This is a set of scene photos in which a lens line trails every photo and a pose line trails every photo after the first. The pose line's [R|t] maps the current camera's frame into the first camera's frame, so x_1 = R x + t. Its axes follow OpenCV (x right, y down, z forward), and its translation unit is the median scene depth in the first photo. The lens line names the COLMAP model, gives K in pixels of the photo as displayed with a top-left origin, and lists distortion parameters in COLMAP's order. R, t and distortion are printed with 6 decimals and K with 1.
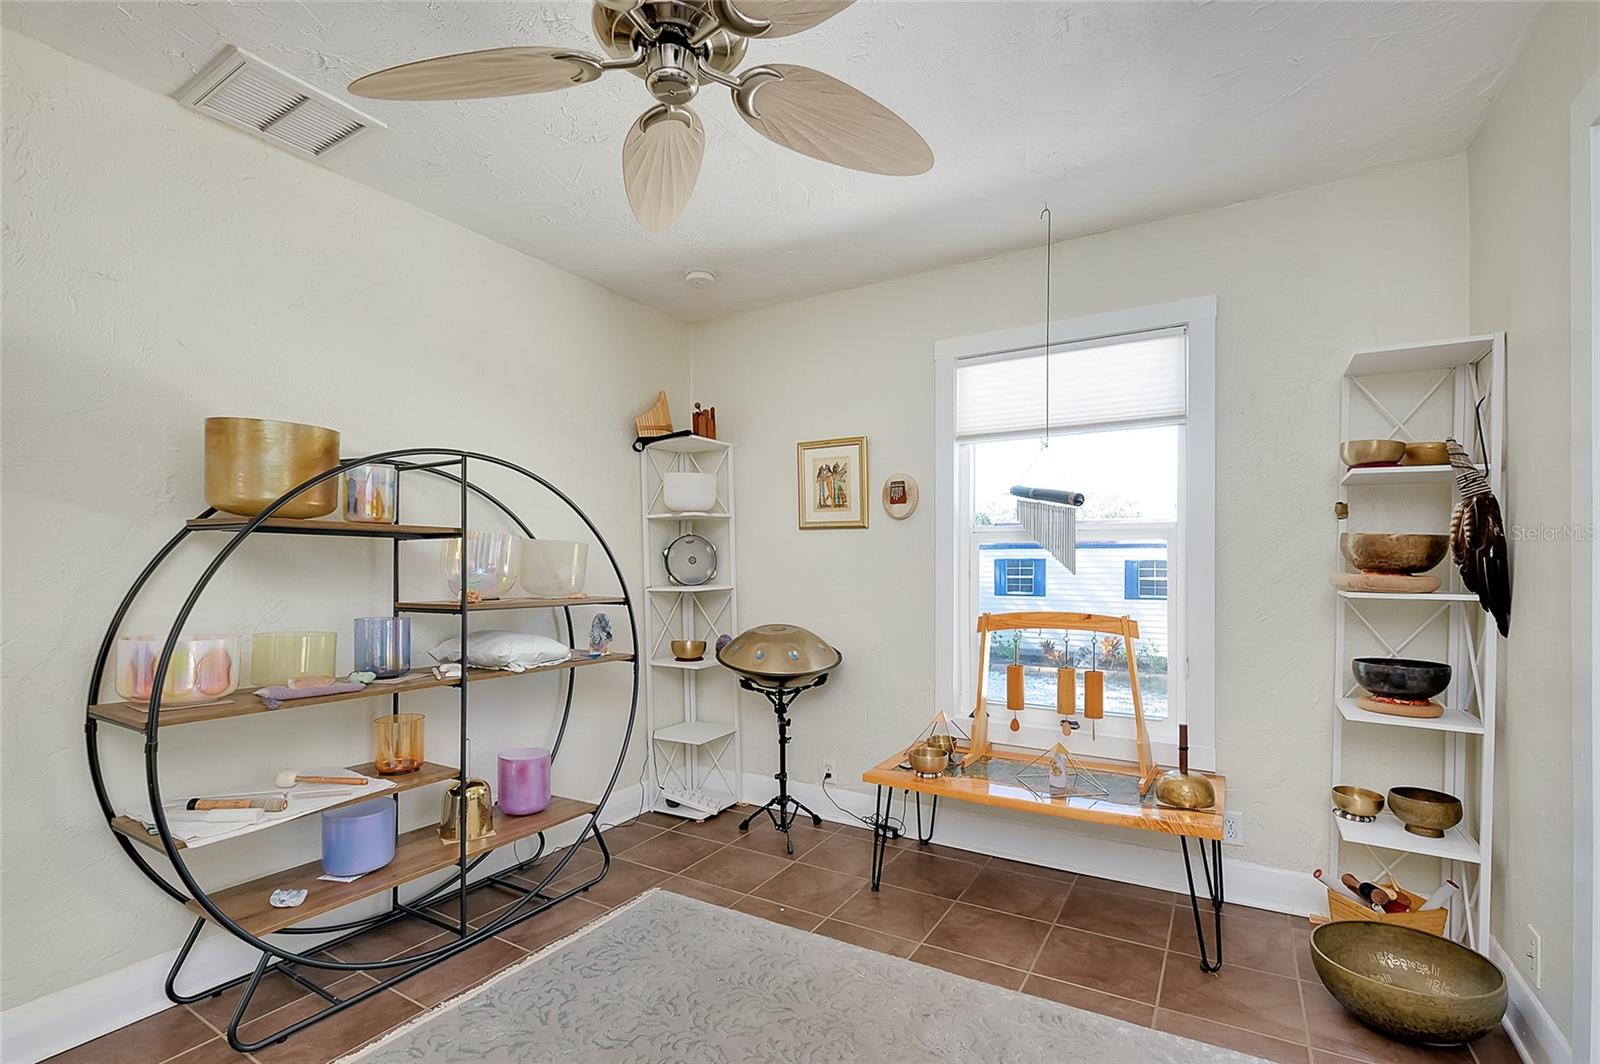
lens RADIAL K [[723.5, 0, 818.6], [0, 723.5, 569.4], [0, 0, 1]] dist [0.027143, -0.000190]
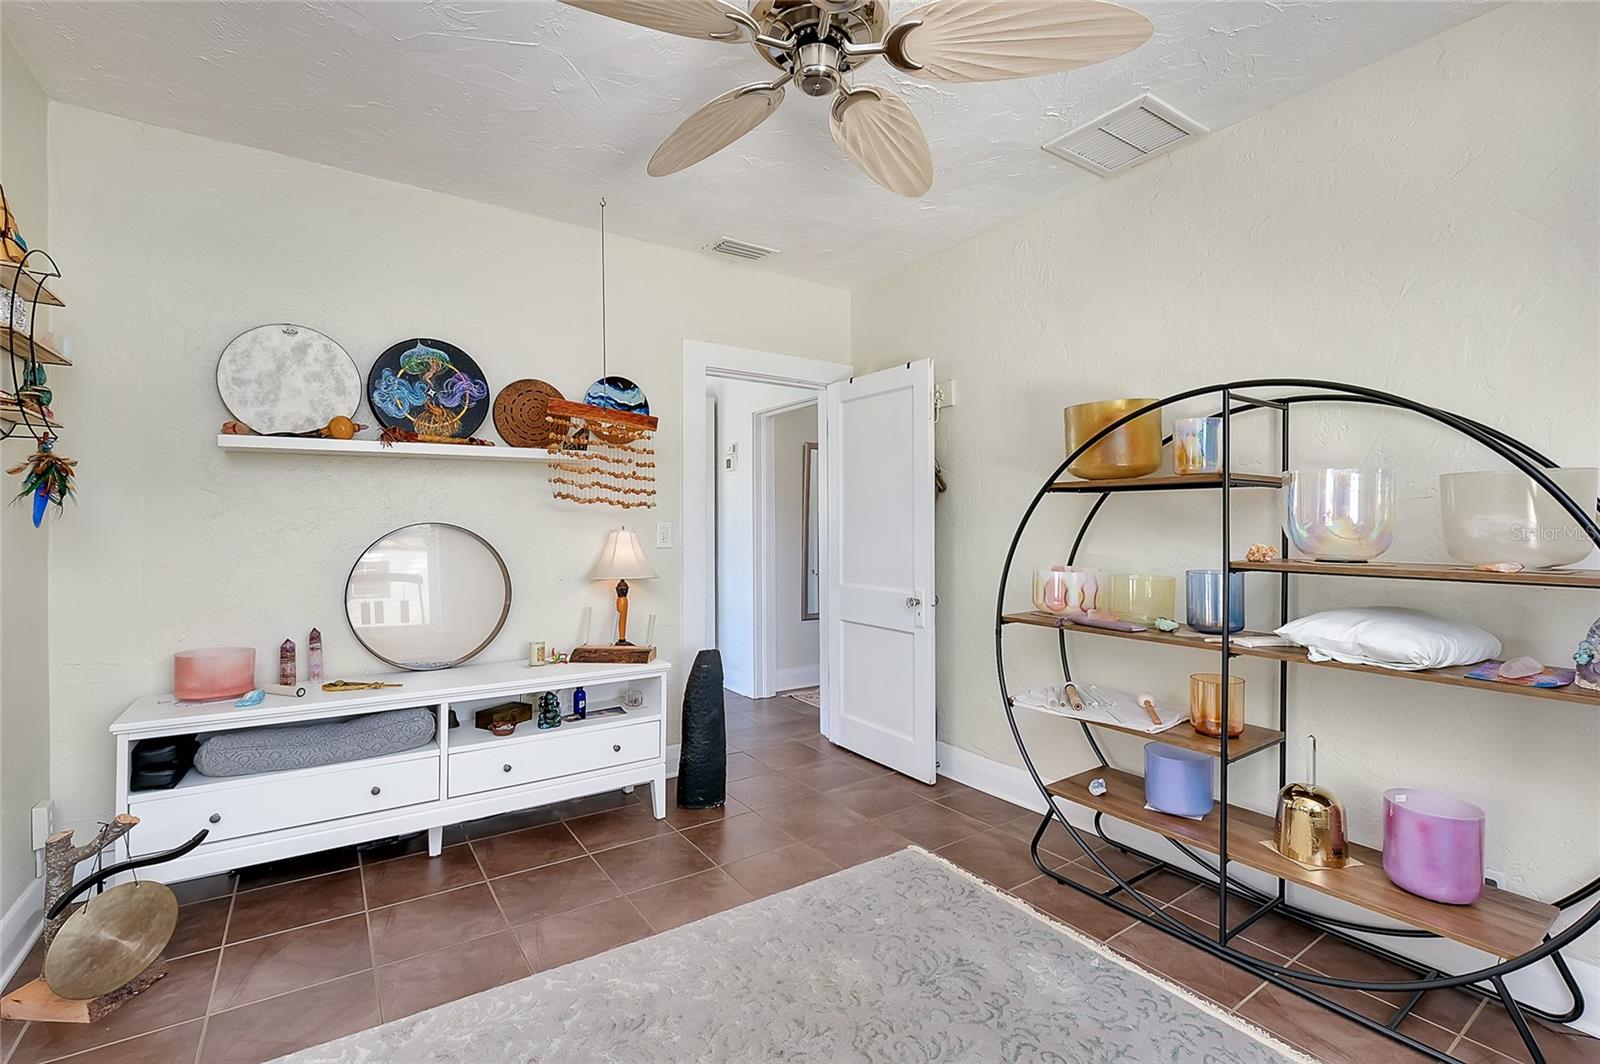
lens RADIAL K [[714.8, 0, 799.2], [0, 714.8, 529.6], [0, 0, 1]] dist [-0.012237, 0.000061]
pose [[-0.441727, 0.006151, -0.897128, 0.473408], [0.002354, 0.999981, 0.005697, 0.004270], [0.897146, 0.000405, -0.441733, 0.896222]]
